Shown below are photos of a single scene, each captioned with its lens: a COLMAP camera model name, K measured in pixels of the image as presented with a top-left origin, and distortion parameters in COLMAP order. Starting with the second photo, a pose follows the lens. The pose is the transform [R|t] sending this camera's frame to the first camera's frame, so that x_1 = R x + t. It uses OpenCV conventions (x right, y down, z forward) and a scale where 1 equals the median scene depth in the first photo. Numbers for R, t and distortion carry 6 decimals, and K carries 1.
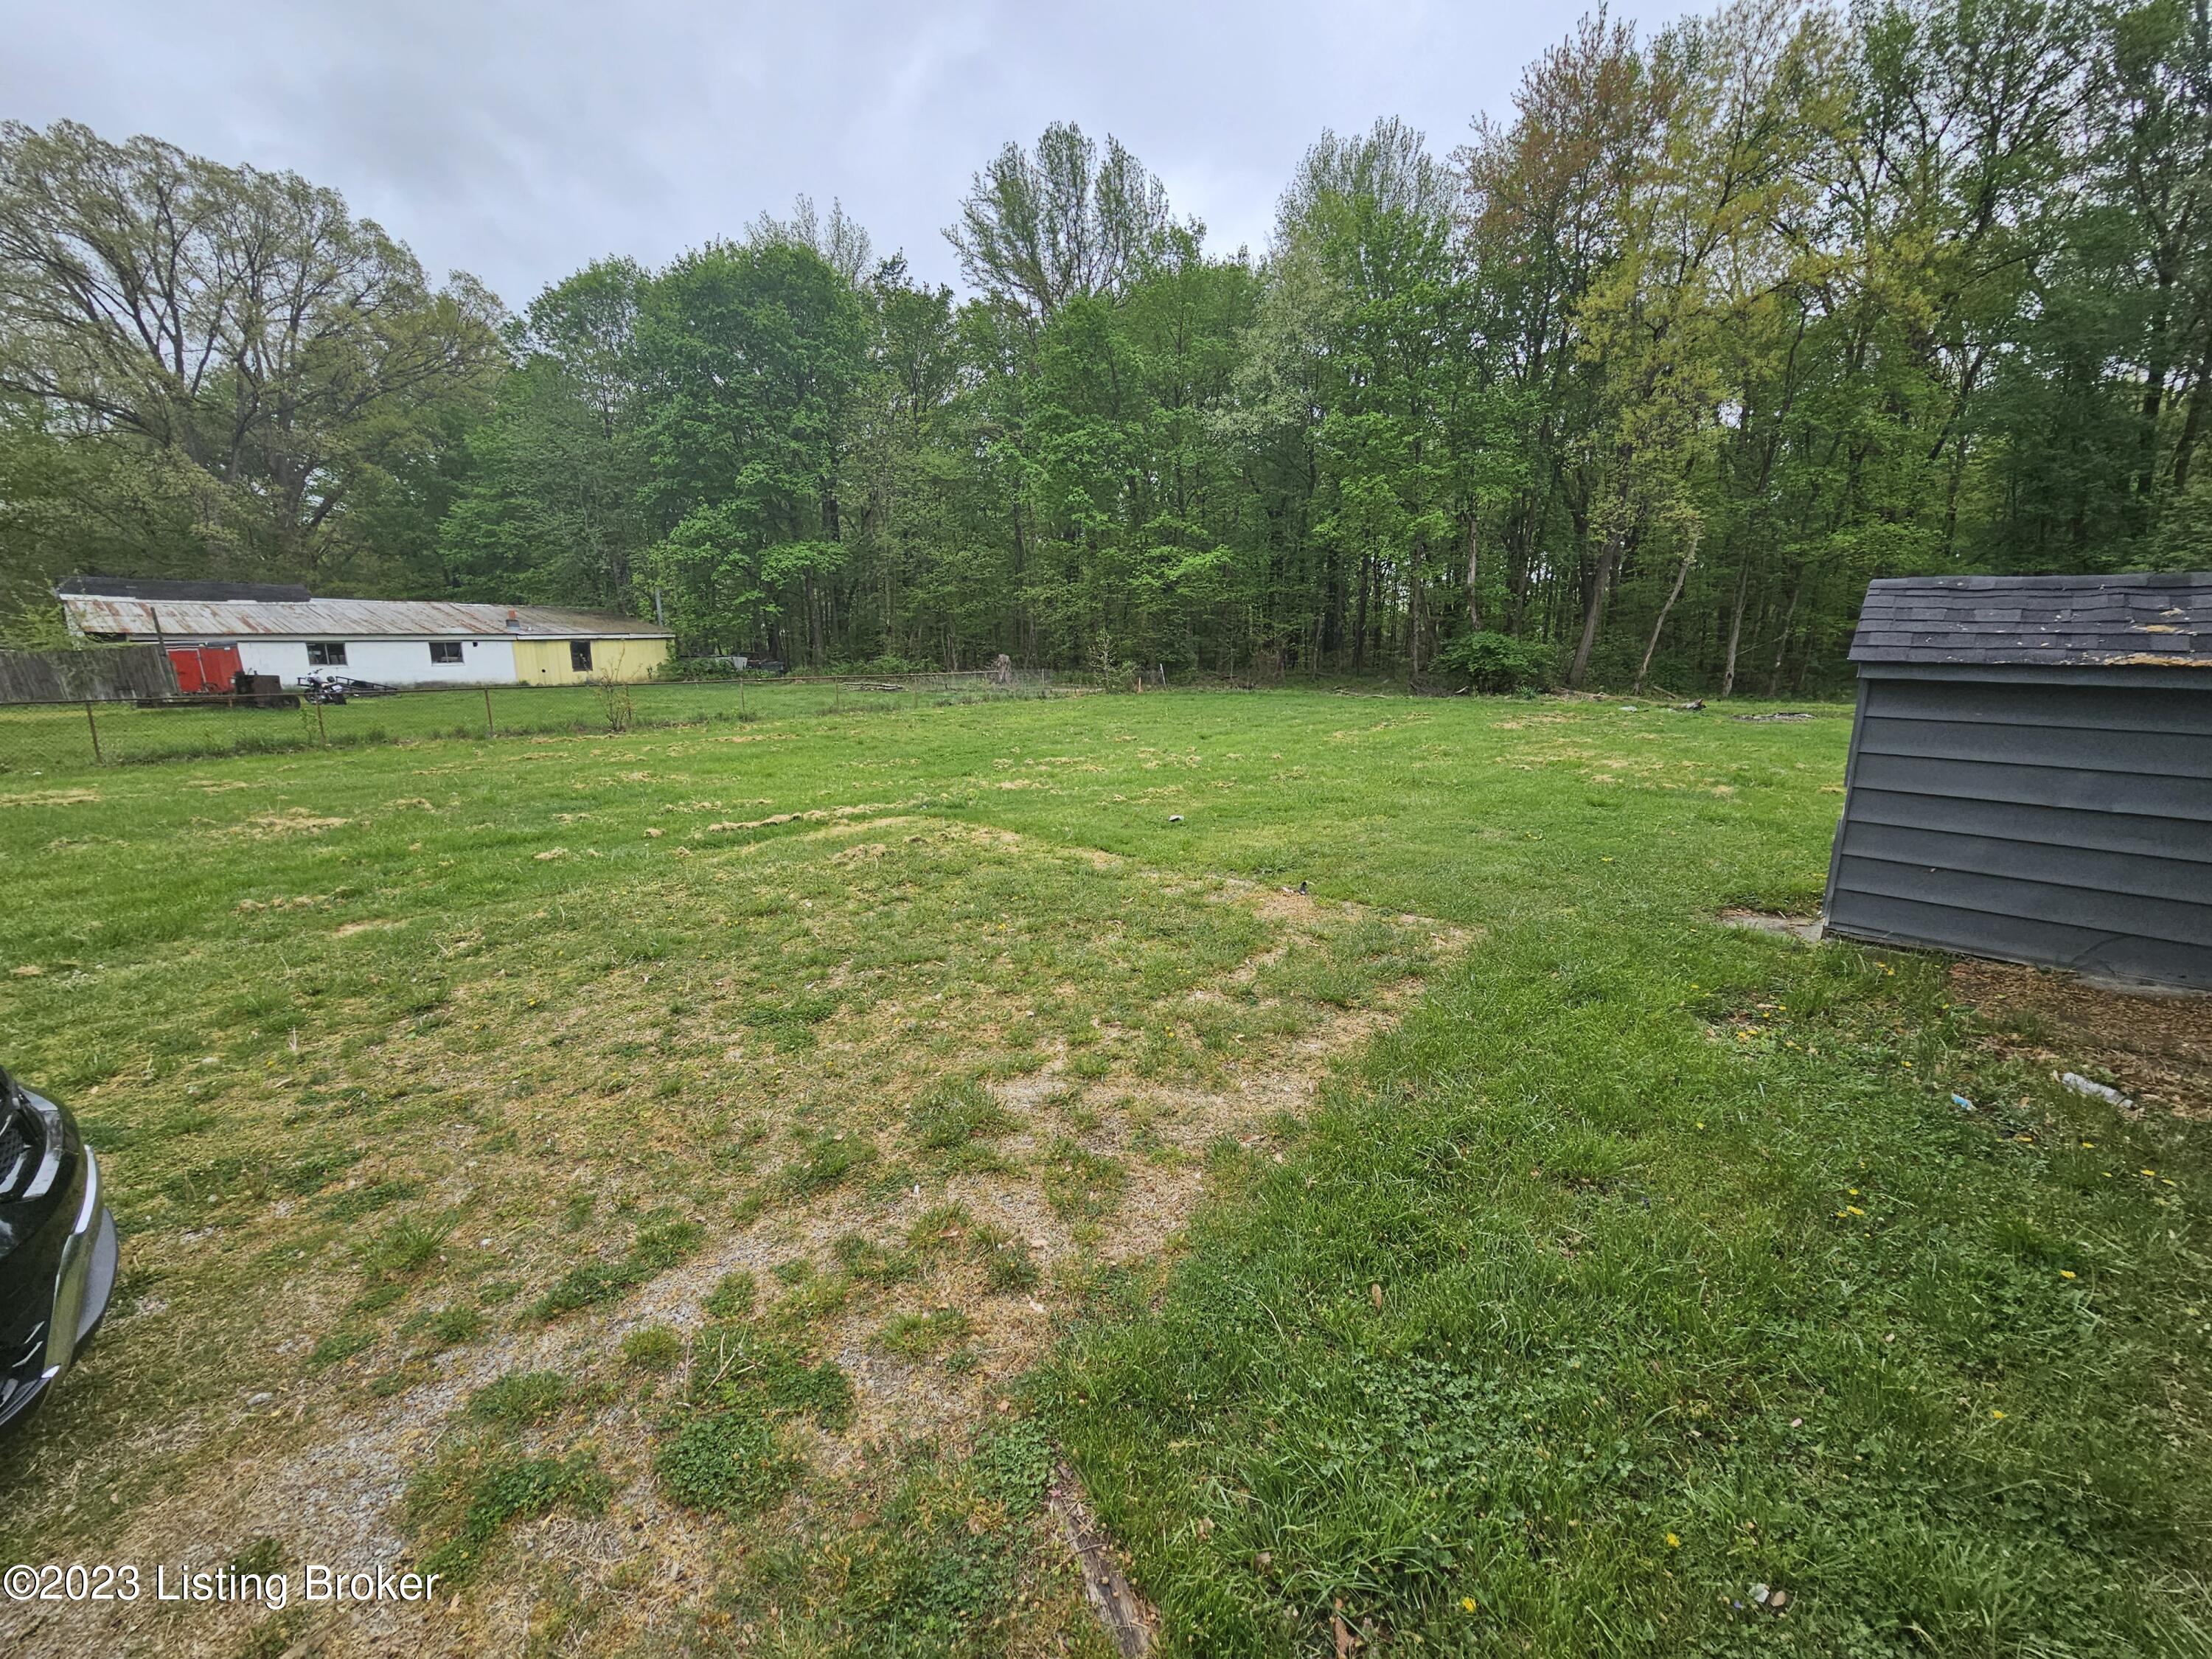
lens RADIAL K [[912.5, 0, 1105.9], [0, 912.5, 821.0], [0, 0, 1]] dist [-0.000613, -0.000941]
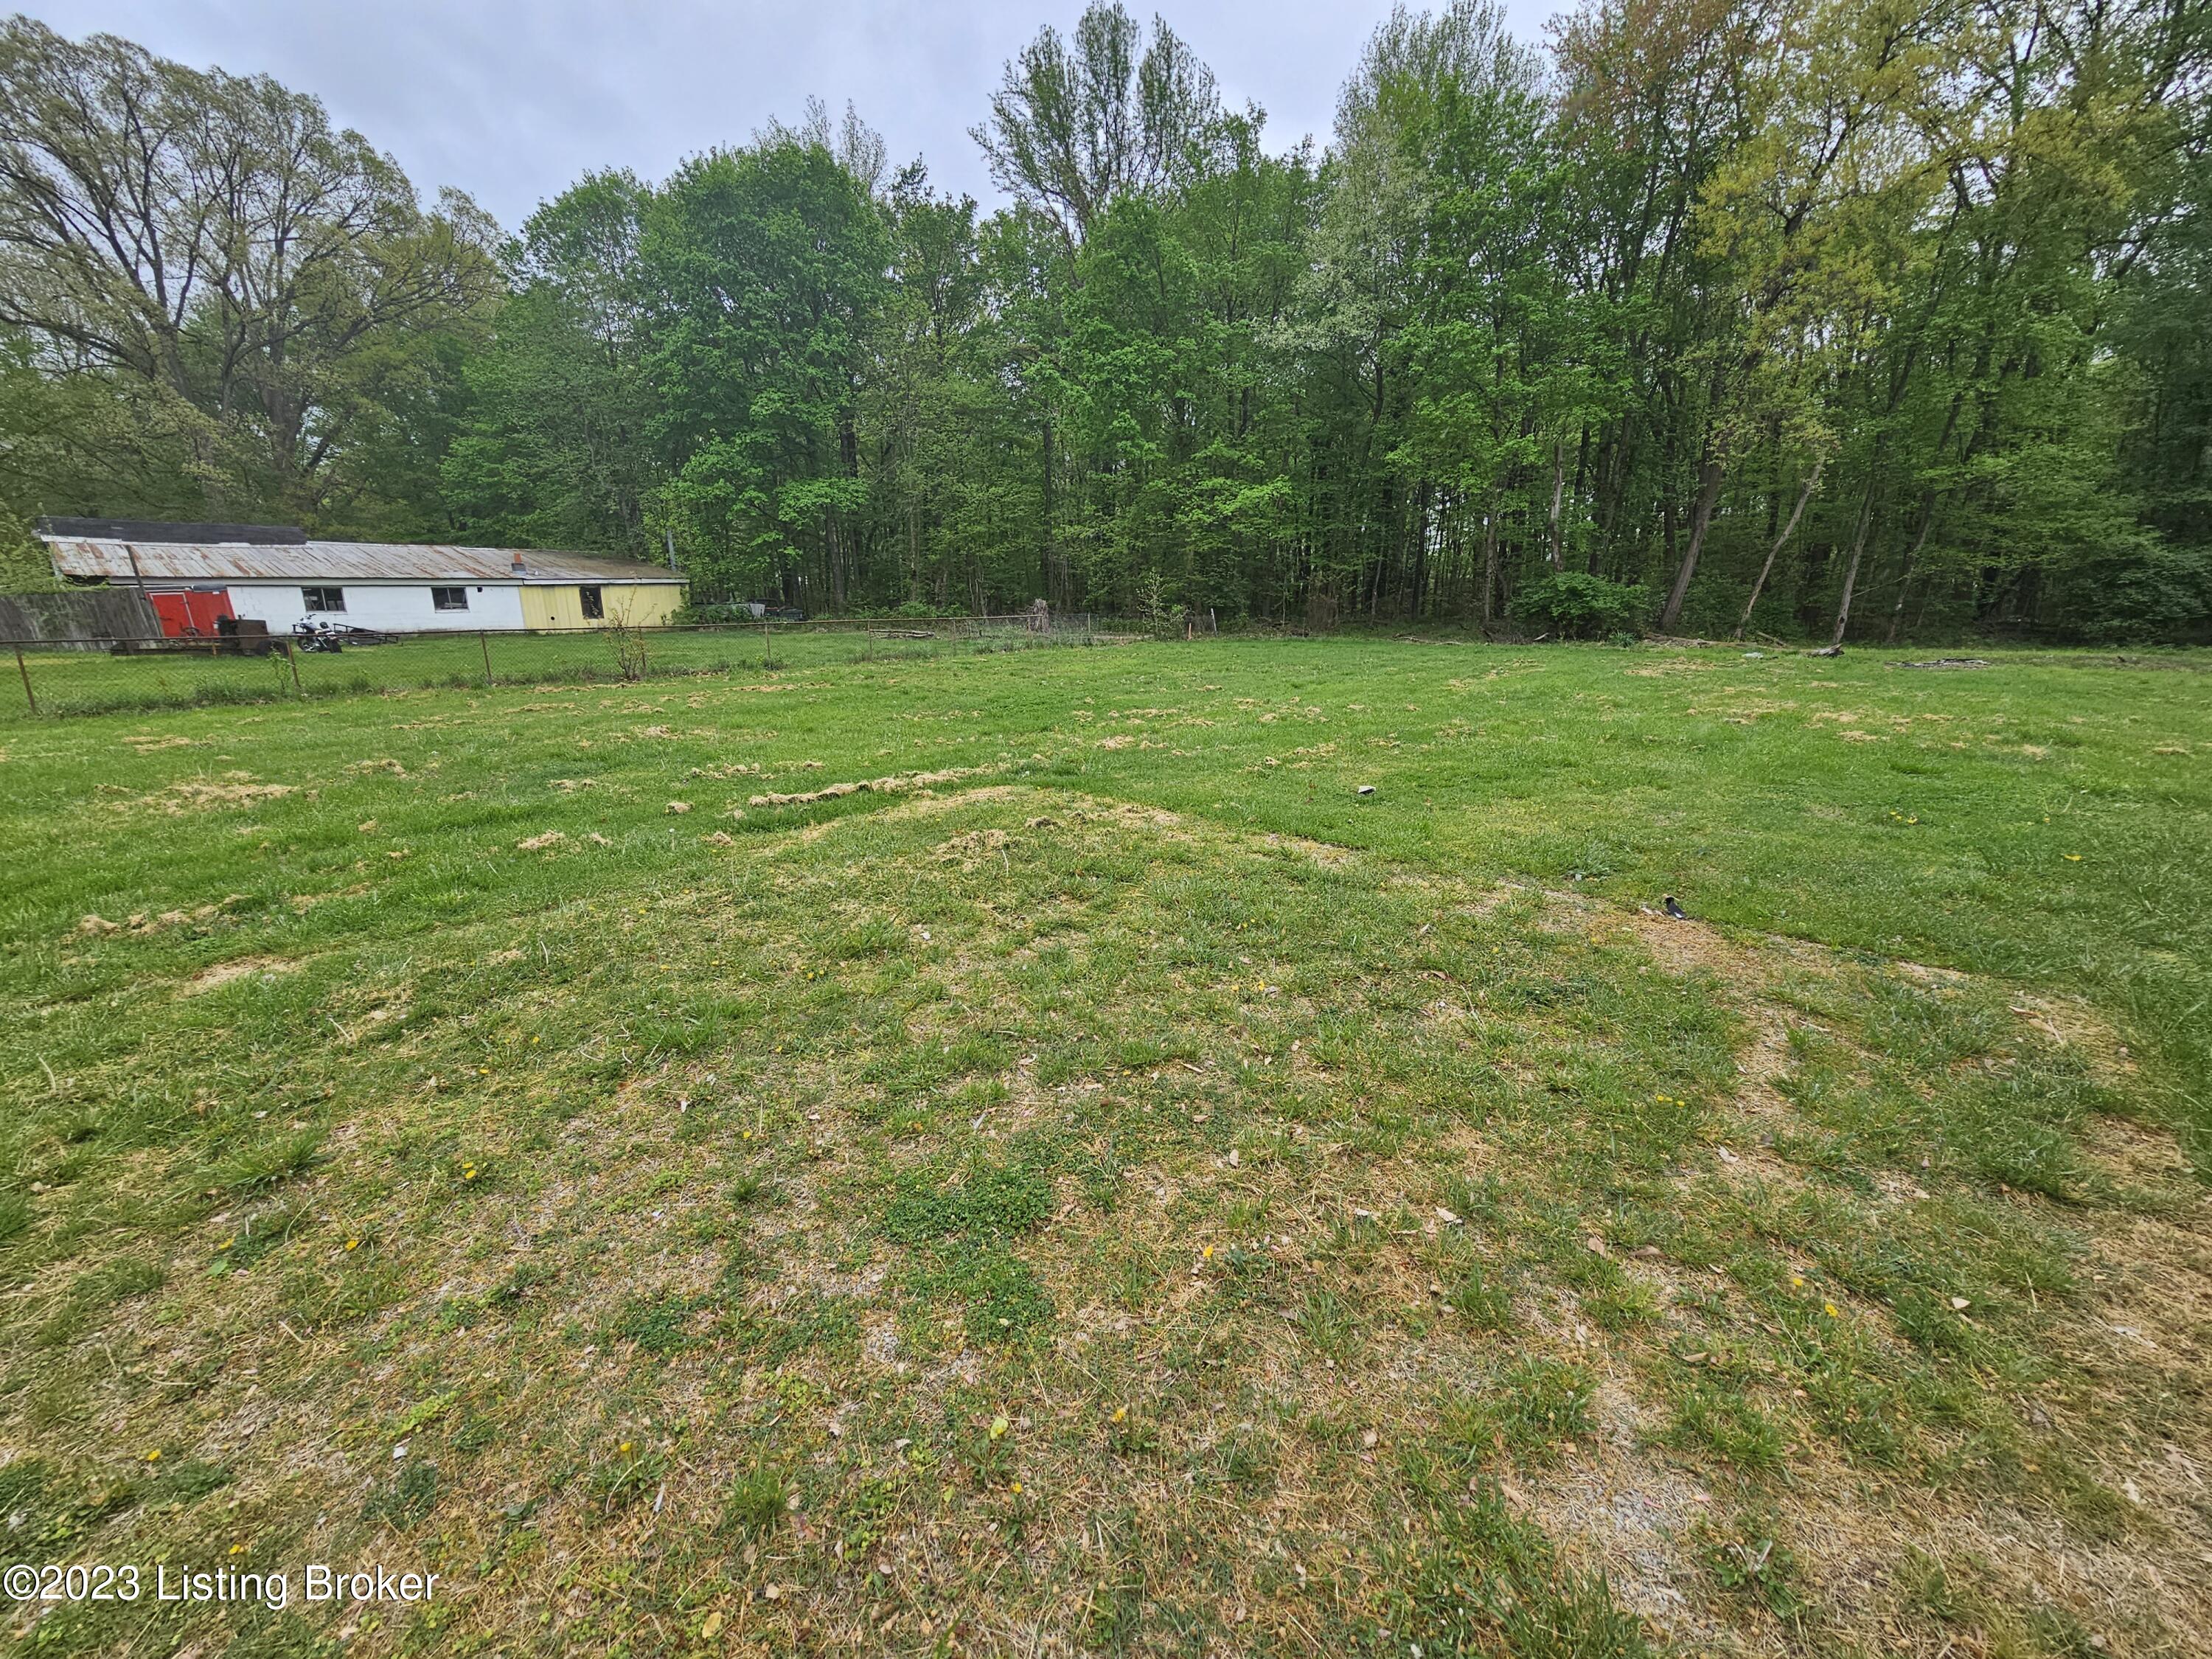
lens RADIAL K [[903.6, 0, 1097.8], [0, 903.6, 829.0], [0, 0, 1]] dist [-0.001257, 0.000213]
pose [[0.999814, 0.002762, -0.019109, -0.037355], [-0.001604, 0.998177, 0.060337, -0.004272], [0.019241, -0.060295, 0.997995, 0.072054]]
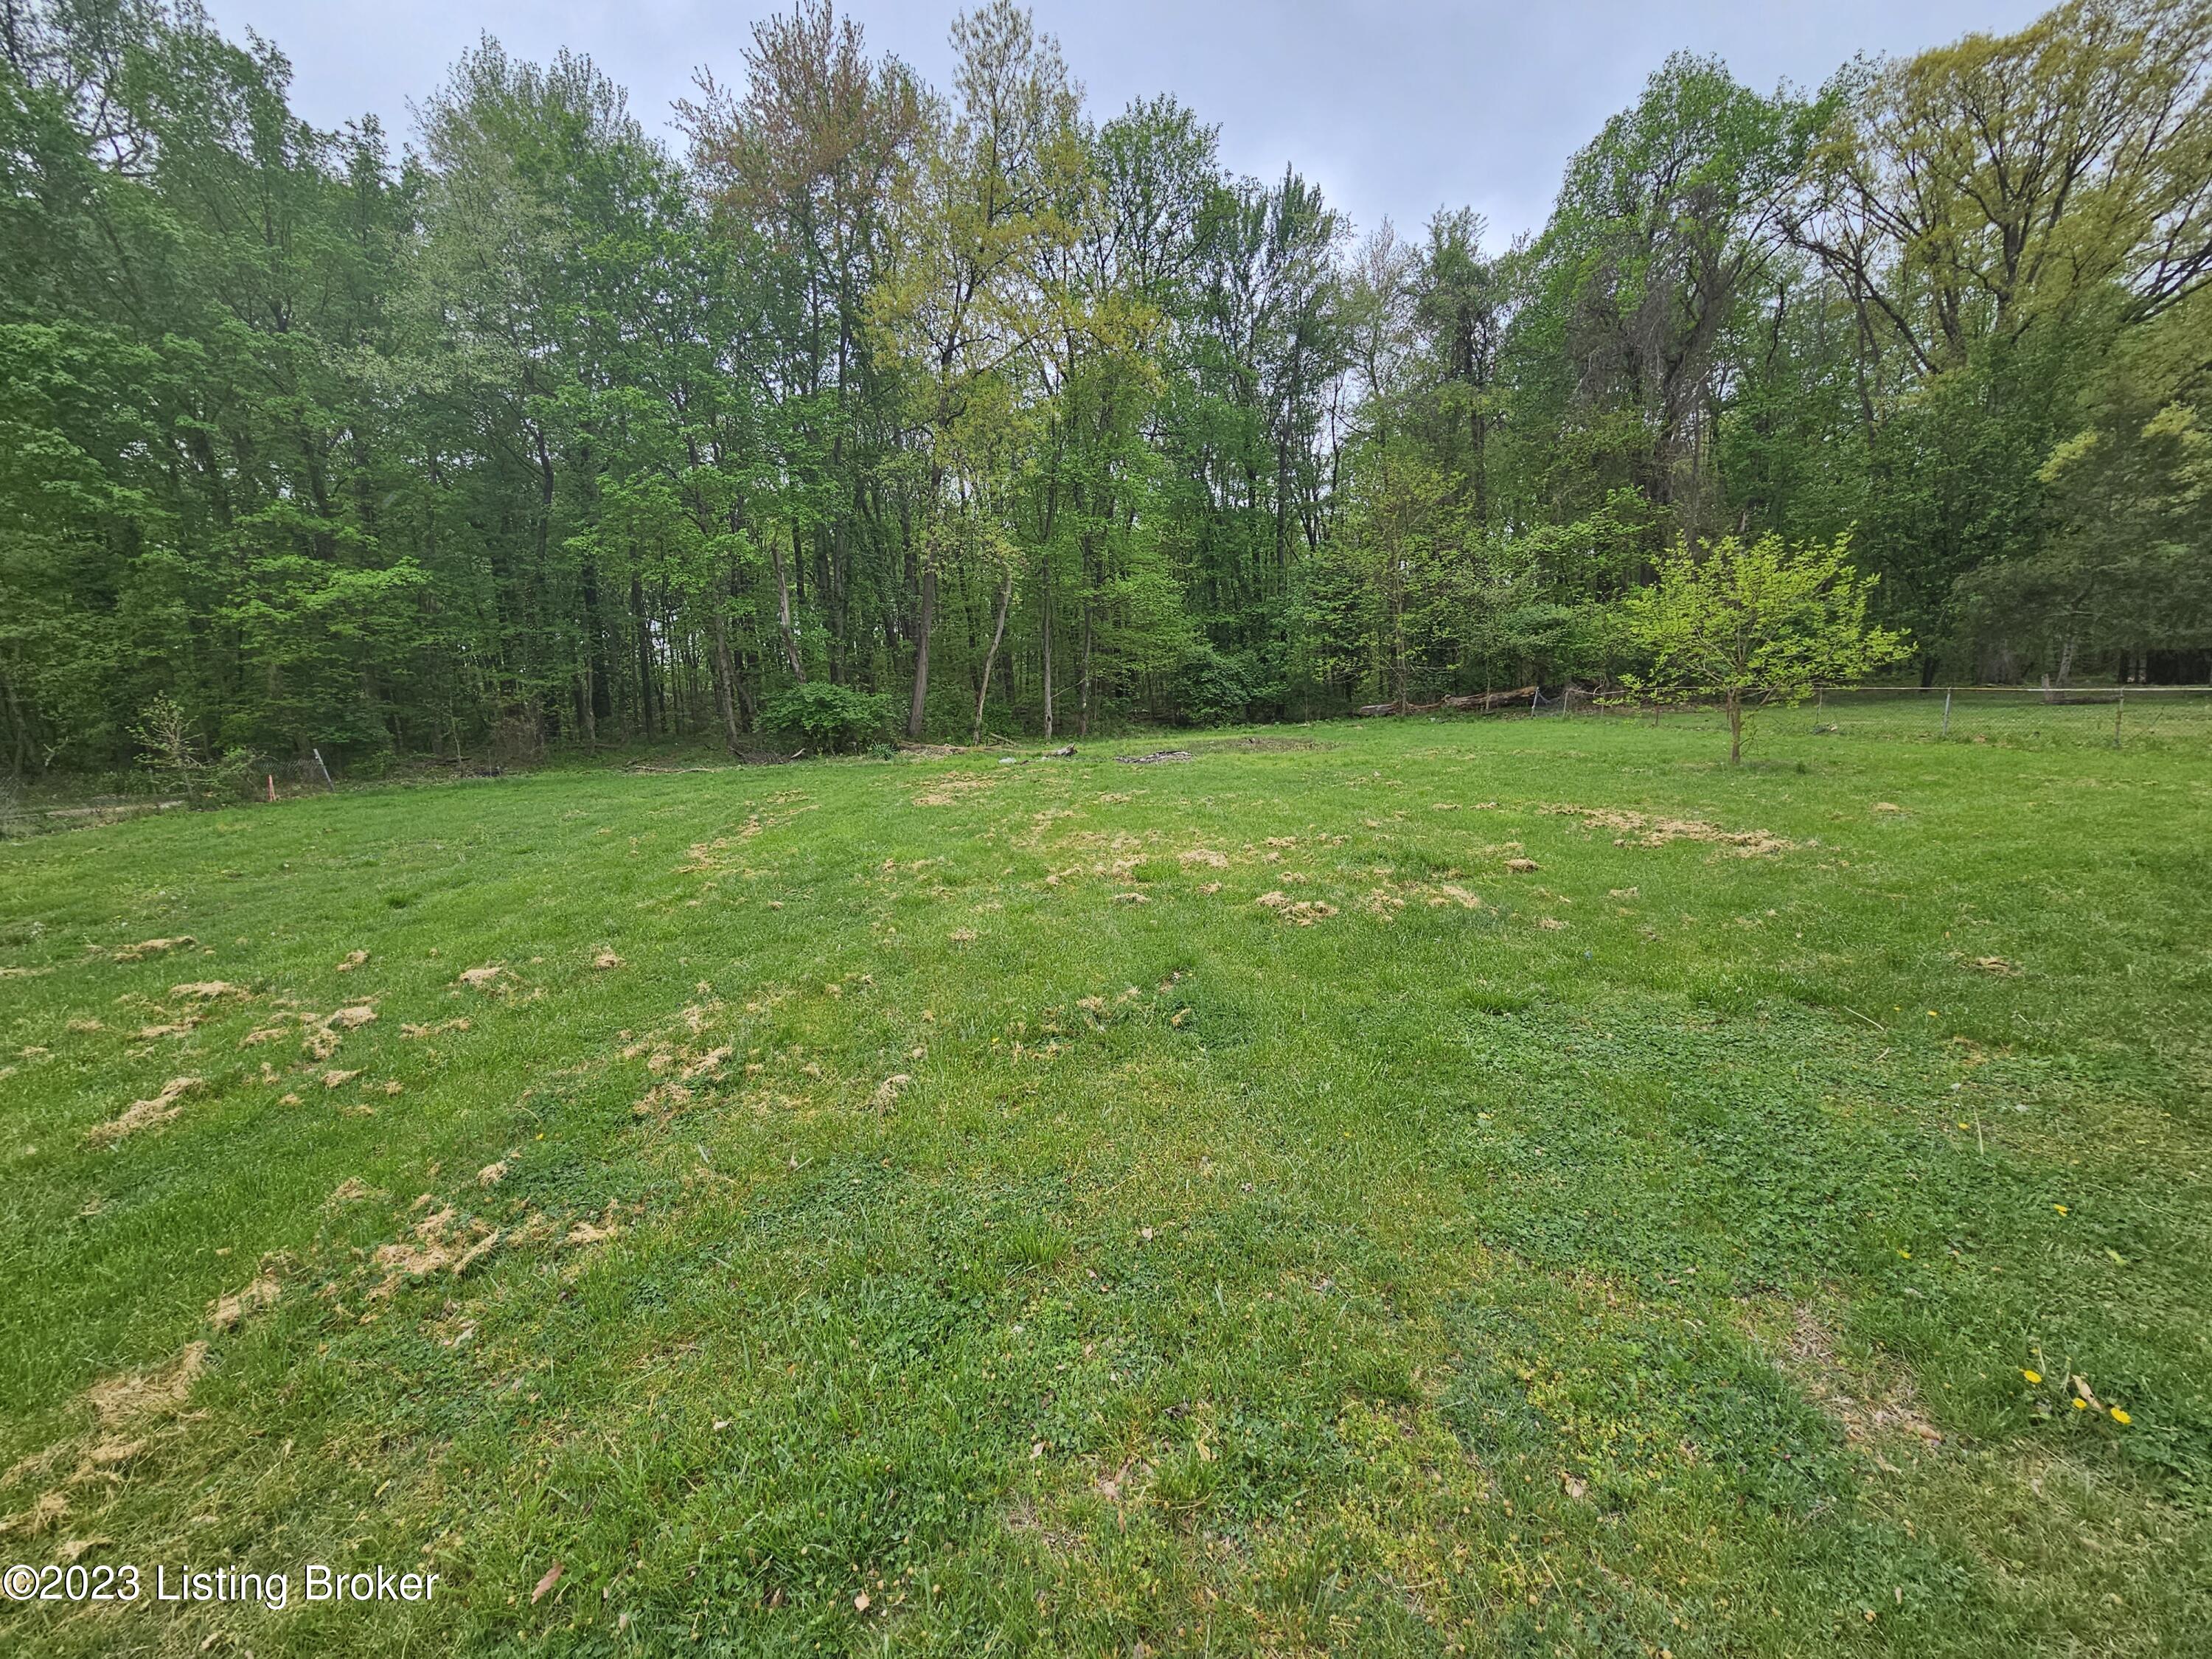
lens RADIAL K [[885.9, 0, 1069.2], [0, 885.9, 818.1], [0, 0, 1]] dist [0.000146, -0.000069]
pose [[0.738097, -0.126718, 0.662688, 0.034446], [0.169646, 0.985505, -0.000504, -0.043429], [-0.653018, 0.112794, 0.748896, 0.247851]]
